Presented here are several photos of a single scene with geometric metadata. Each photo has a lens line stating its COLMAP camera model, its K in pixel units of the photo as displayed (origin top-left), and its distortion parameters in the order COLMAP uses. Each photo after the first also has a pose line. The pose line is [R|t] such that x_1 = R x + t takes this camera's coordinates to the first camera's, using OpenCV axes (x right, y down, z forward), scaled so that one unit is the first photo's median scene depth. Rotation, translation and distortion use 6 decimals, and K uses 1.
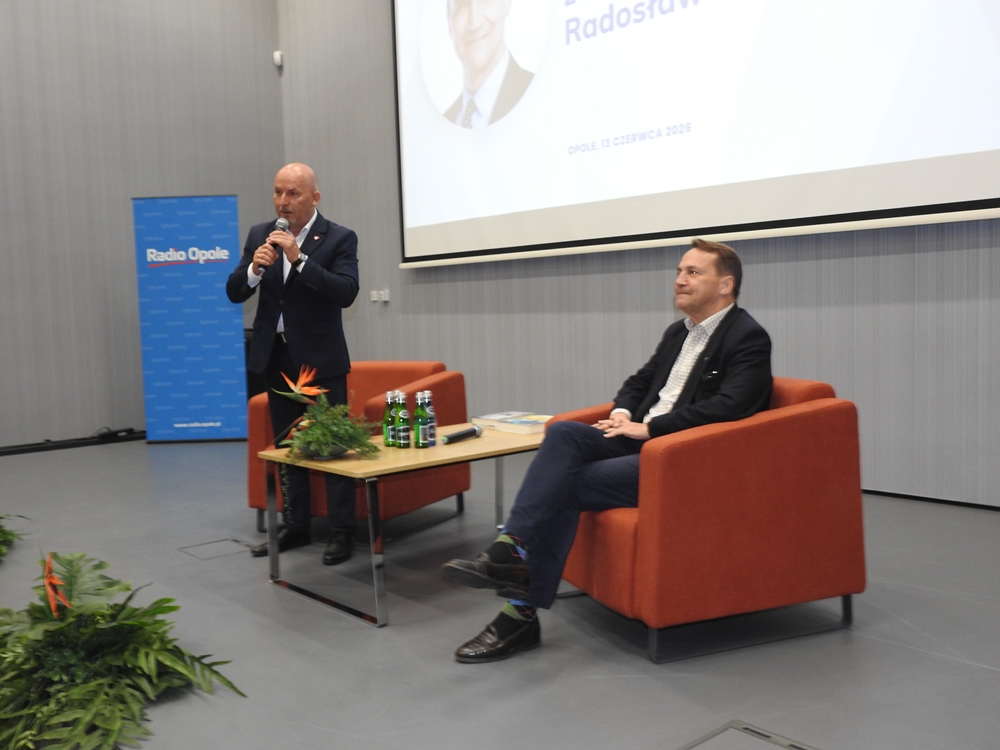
lens RADIAL K [[942.9, 0, 501.7], [0, 942.9, 373.8], [0, 0, 1]] dist [-0.009211, 0.000000]
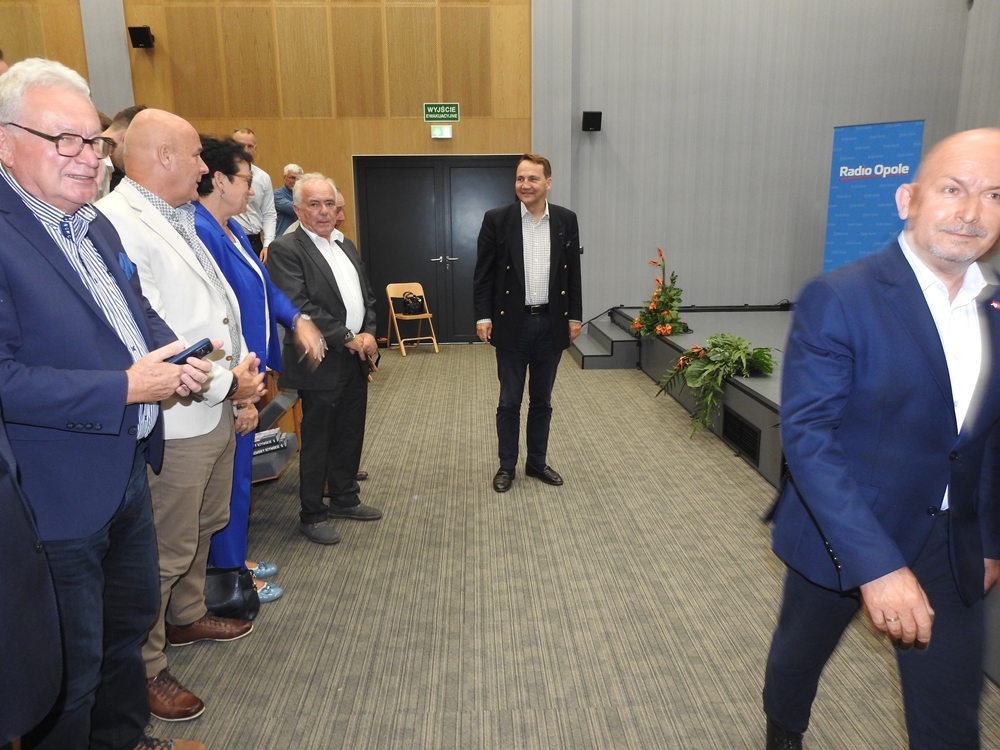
lens RADIAL K [[718.7, 0, 504.2], [0, 718.7, 376.2], [0, 0, 1]] dist [0.001603, 0.001374]
pose [[0.773276, 0.156276, -0.614510, -0.099981], [-0.061804, 0.983114, 0.172244, 0.015712], [0.631051, -0.095213, 0.769876, -0.135803]]
